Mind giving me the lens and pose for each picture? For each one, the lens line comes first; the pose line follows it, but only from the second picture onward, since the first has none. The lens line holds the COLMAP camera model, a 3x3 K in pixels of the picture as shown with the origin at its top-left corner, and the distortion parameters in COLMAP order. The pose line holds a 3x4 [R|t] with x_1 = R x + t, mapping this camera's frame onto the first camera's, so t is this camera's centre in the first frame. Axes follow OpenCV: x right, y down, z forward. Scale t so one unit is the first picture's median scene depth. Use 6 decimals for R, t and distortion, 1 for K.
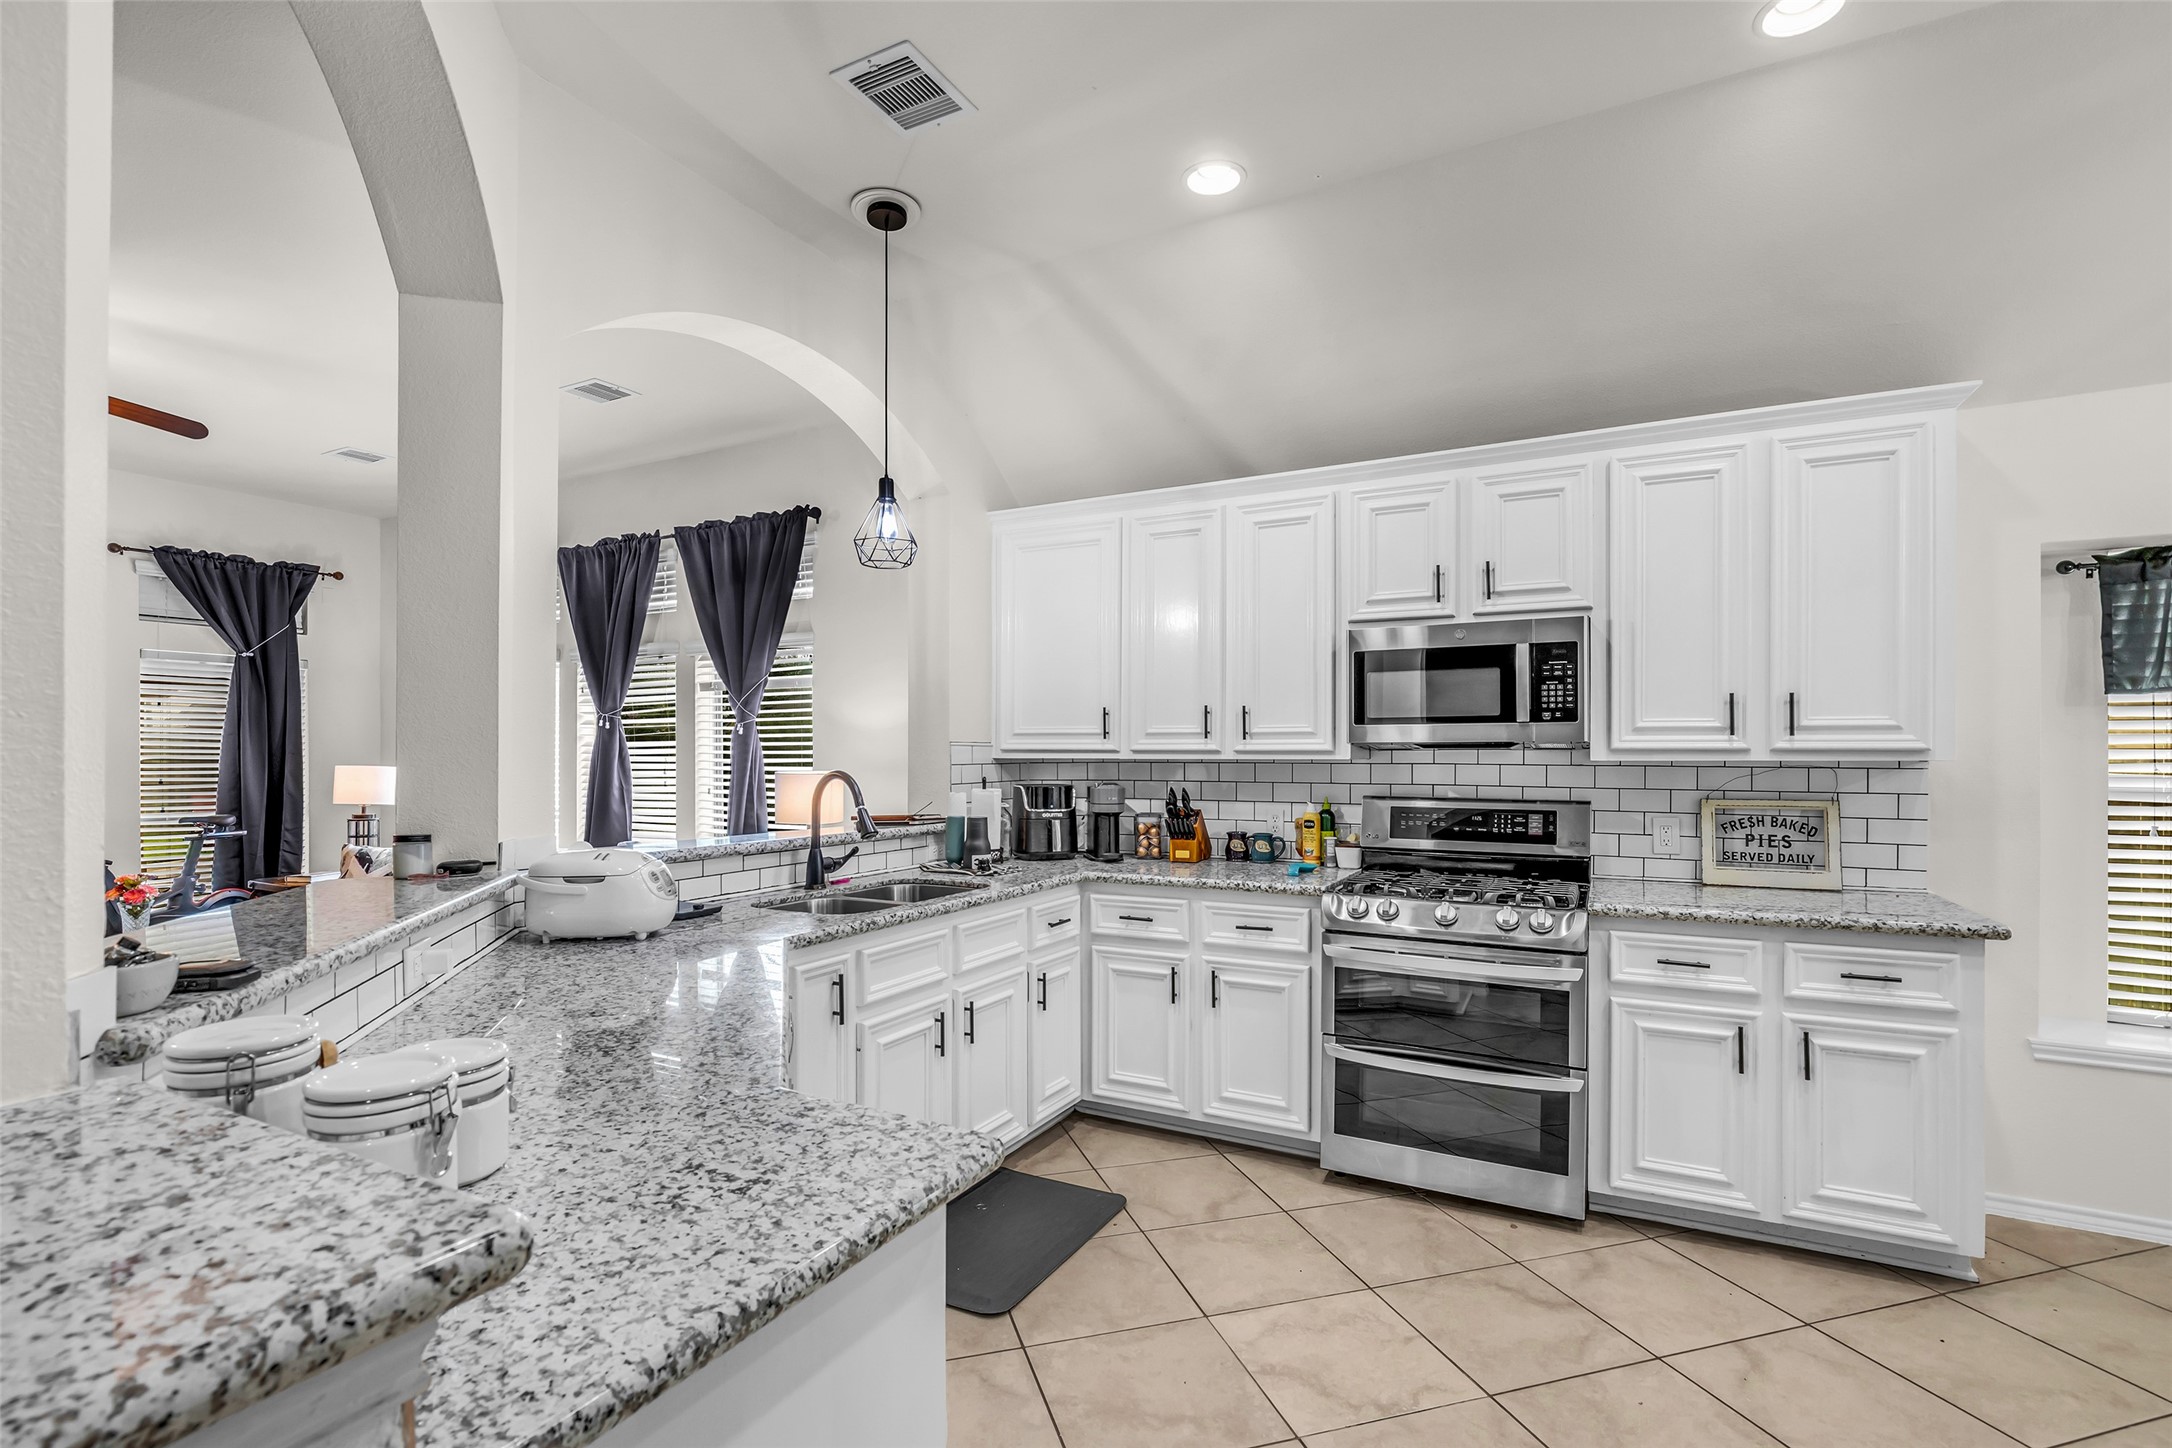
lens RADIAL K [[1000.8, 0, 1076.4], [0, 1000.8, 752.6], [0, 0, 1]] dist [-0.017471, 0.005417]
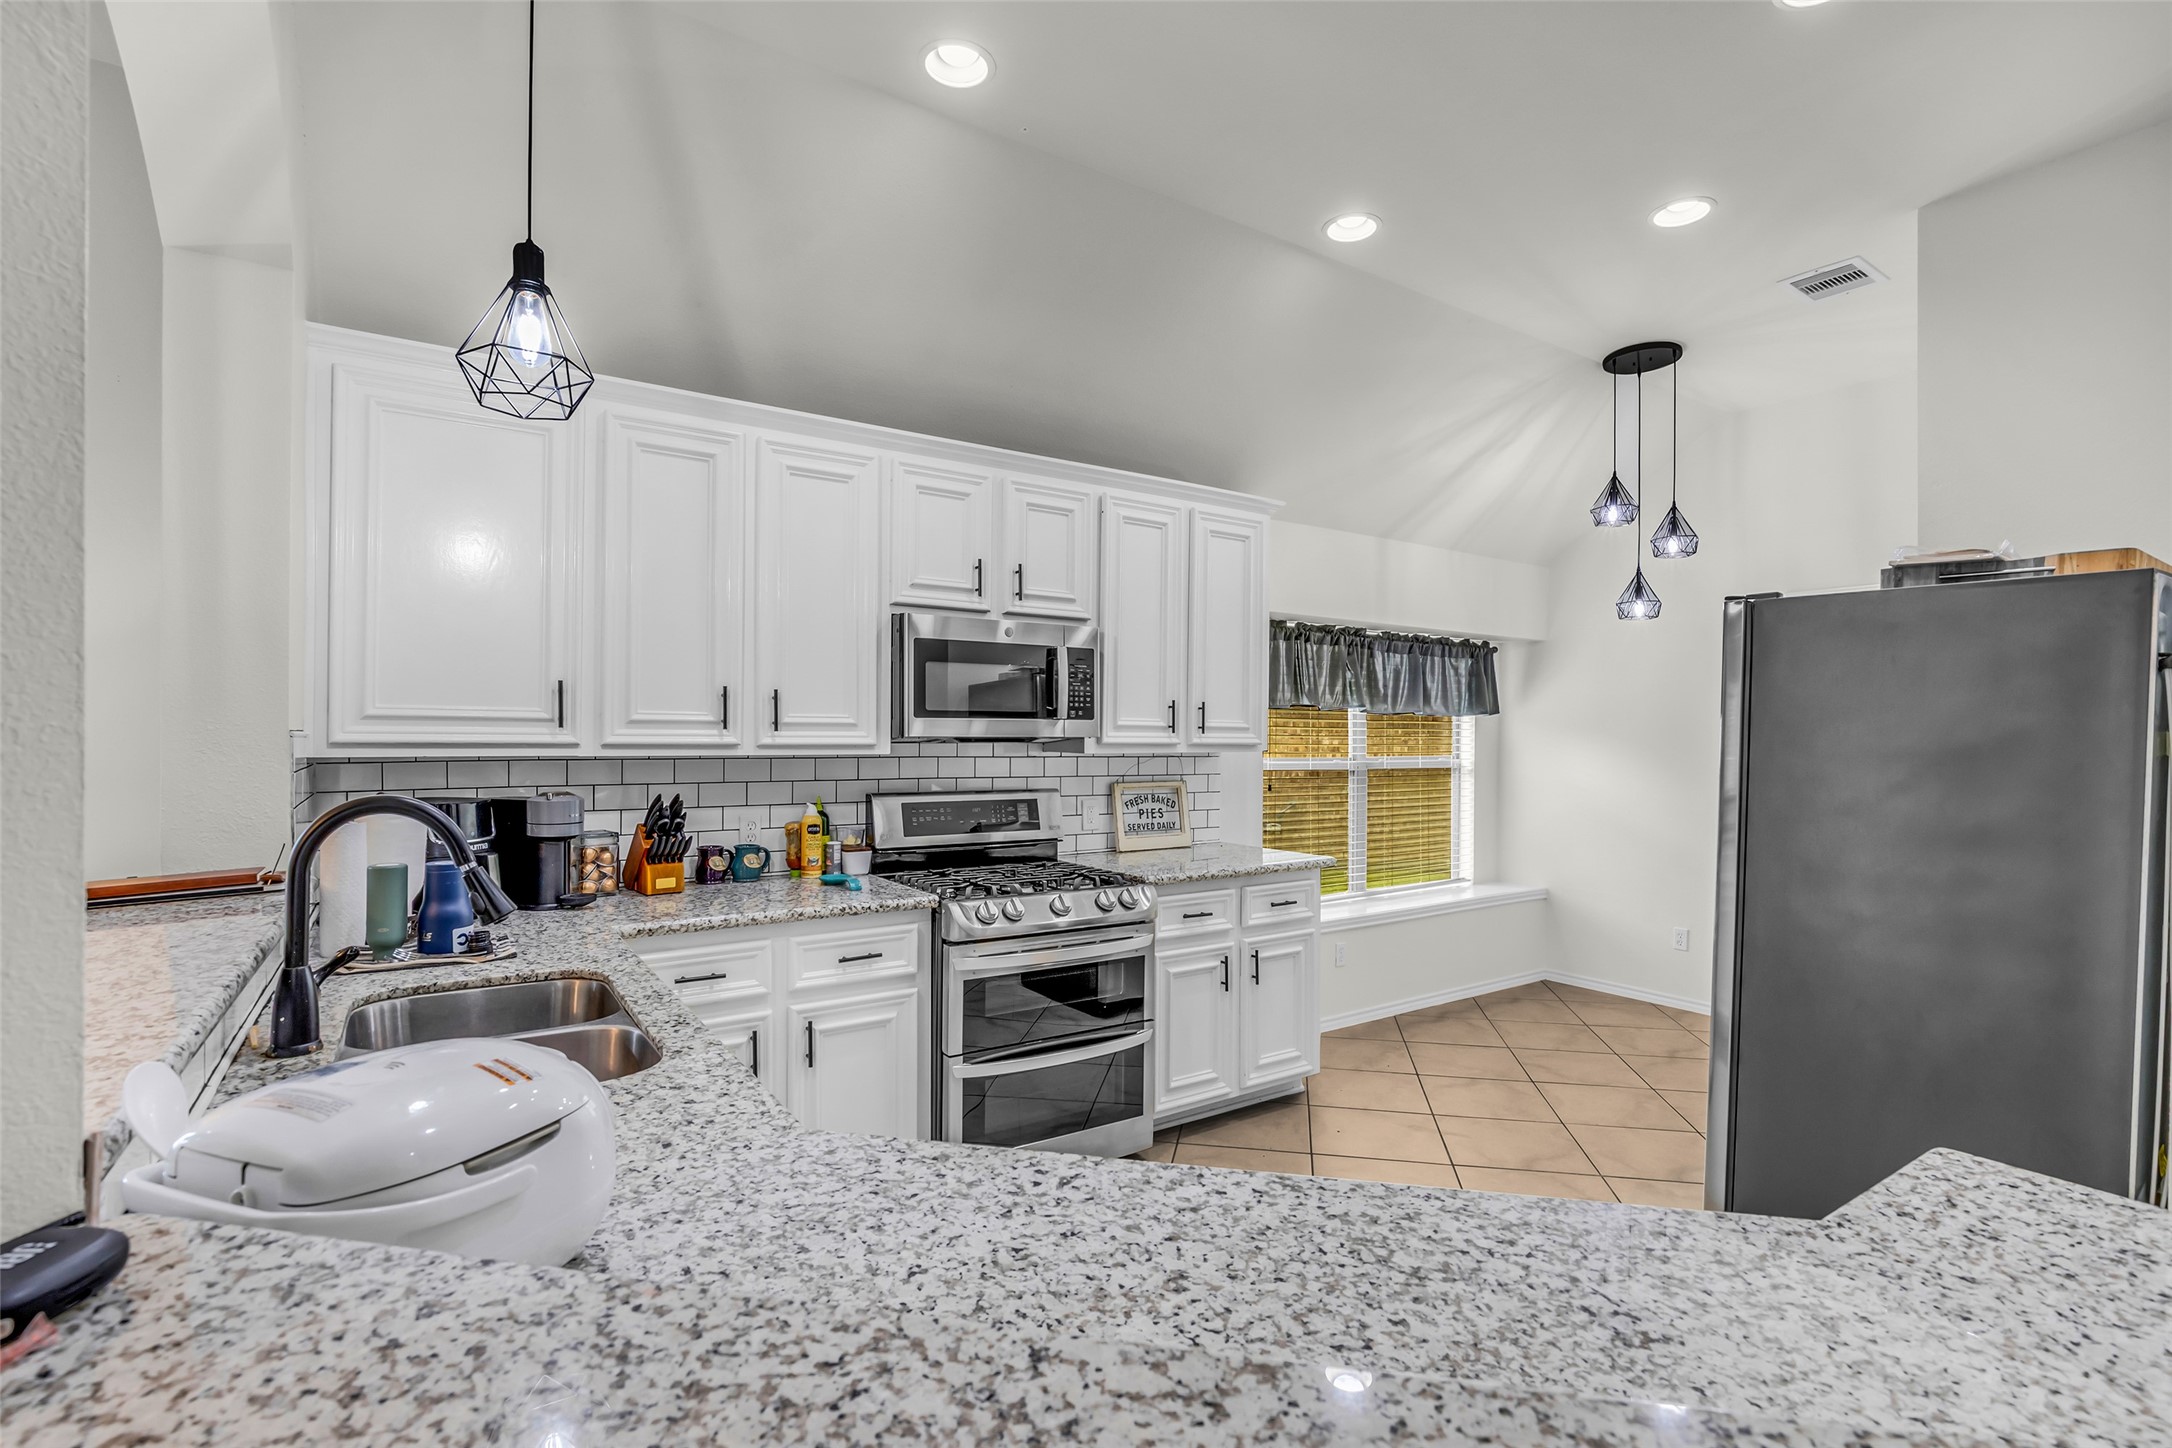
lens RADIAL K [[1000.8, 0, 1081.1], [0, 1000.8, 740.4], [0, 0, 1]] dist [-0.017471, 0.005417]
pose [[0.469503, -0.002401, 0.882928, -0.410869], [-0.006251, 0.999962, 0.006043, -0.011329], [-0.882909, -0.008357, 0.469470, 0.382848]]
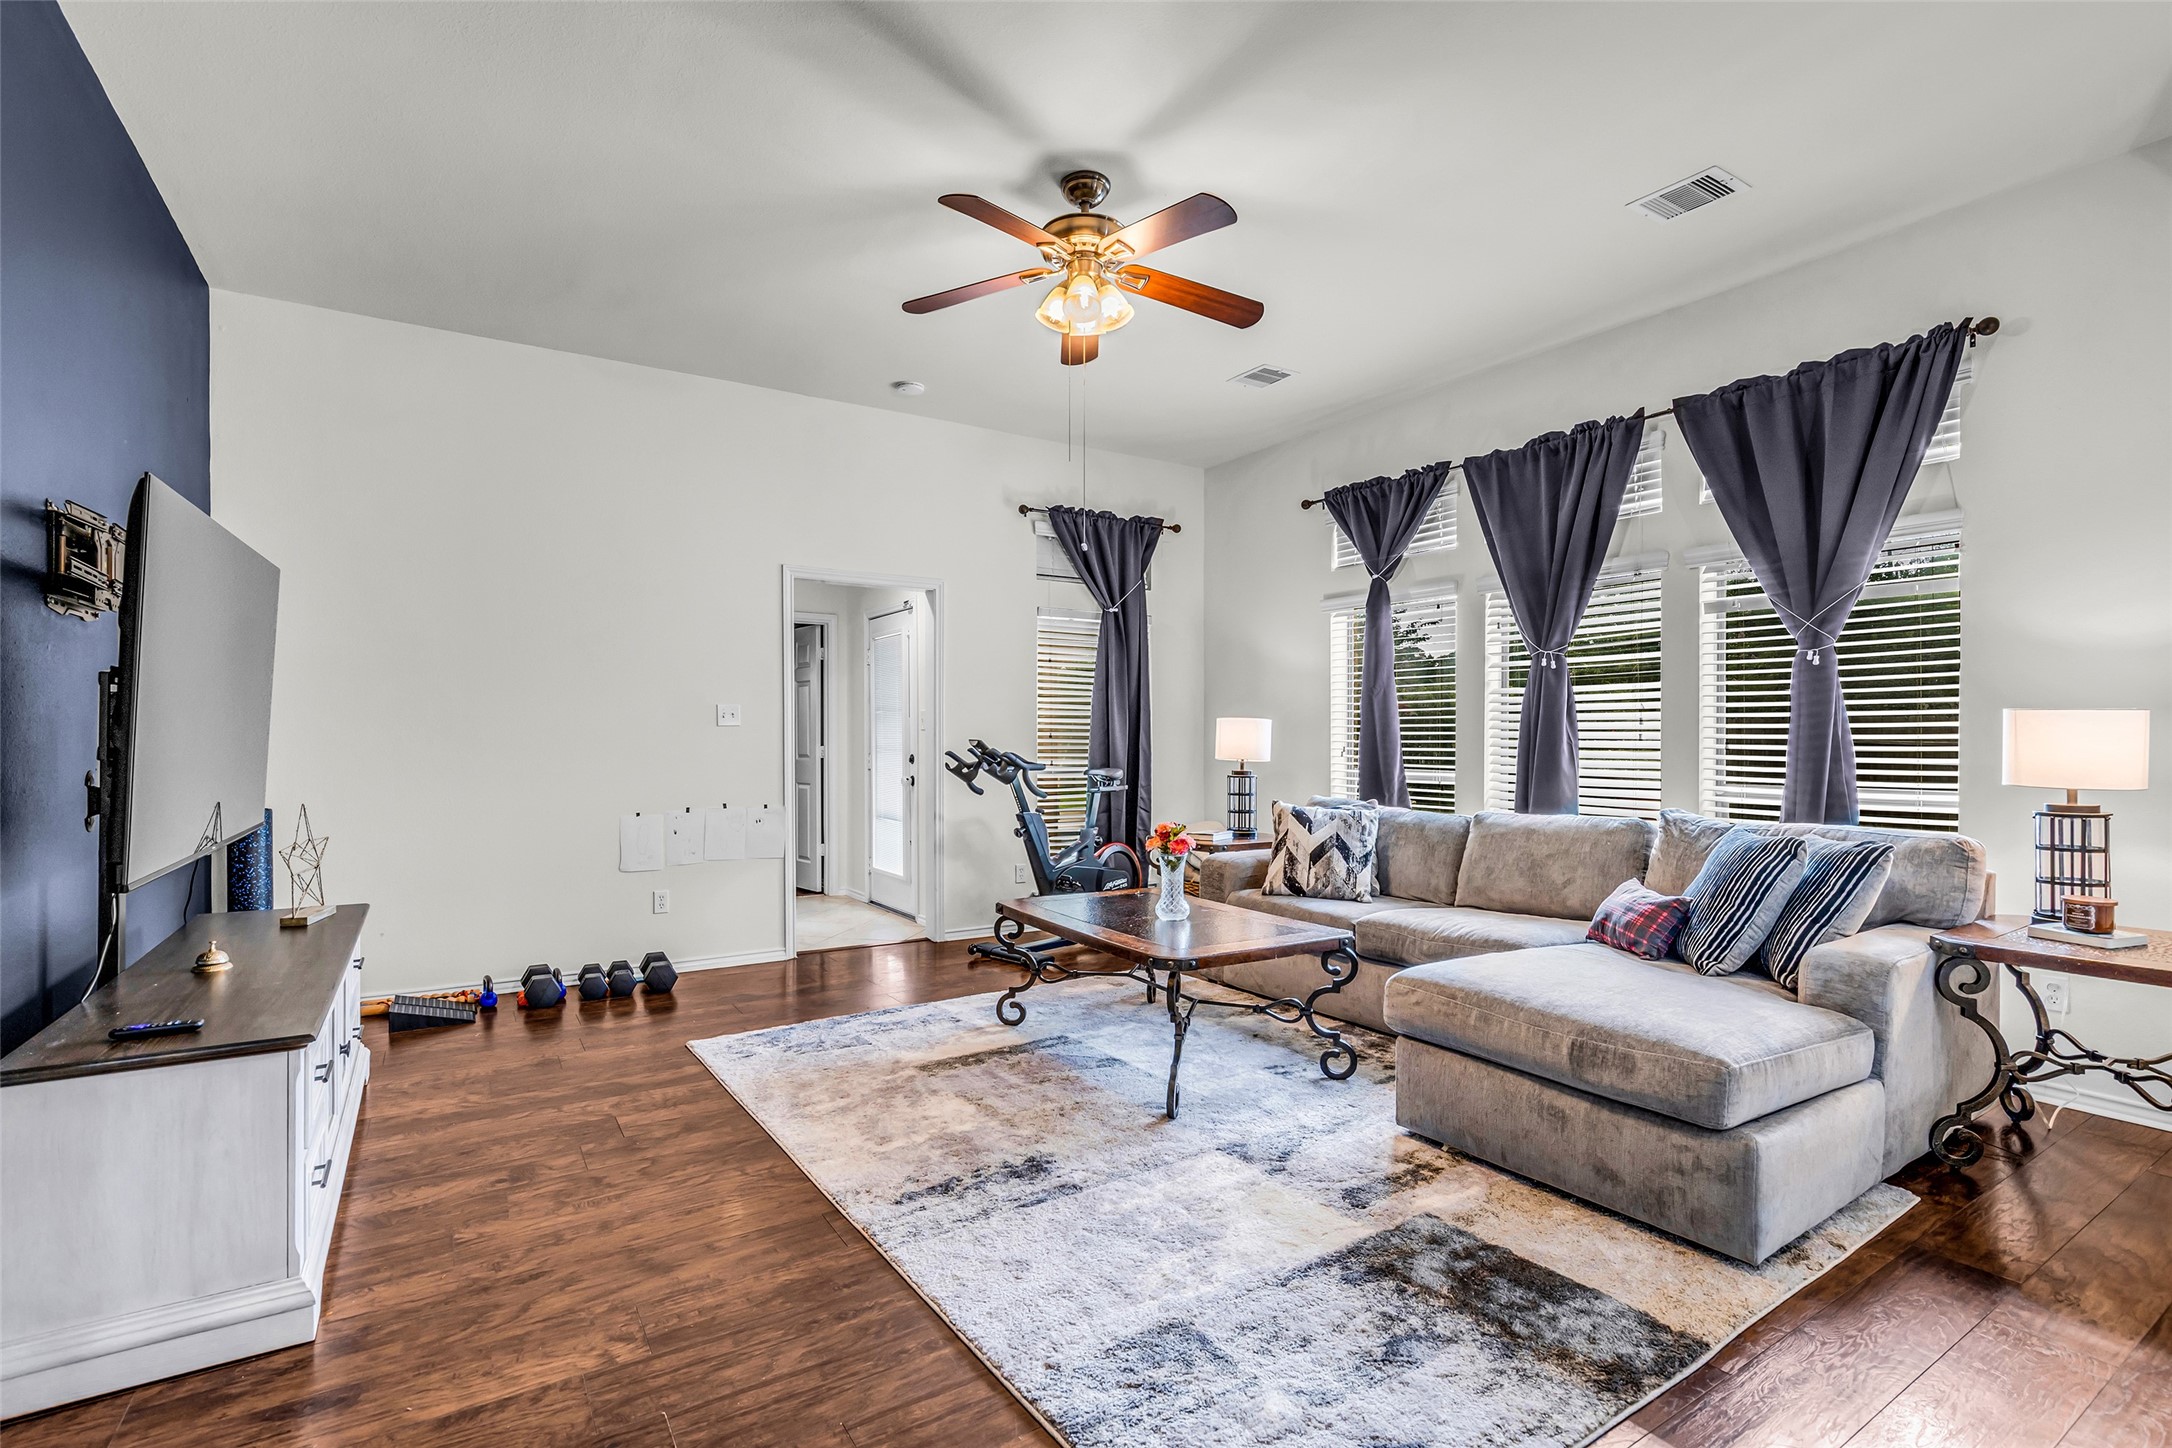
lens RADIAL K [[1000.8, 0, 1080.0], [0, 1000.8, 743.5], [0, 0, 1]] dist [-0.017471, 0.005417]
pose [[0.874028, 0.005971, -0.485840, -0.612070], [-0.001956, 0.999960, 0.008771, 0.044052], [0.485872, -0.006715, 0.874004, 0.163670]]
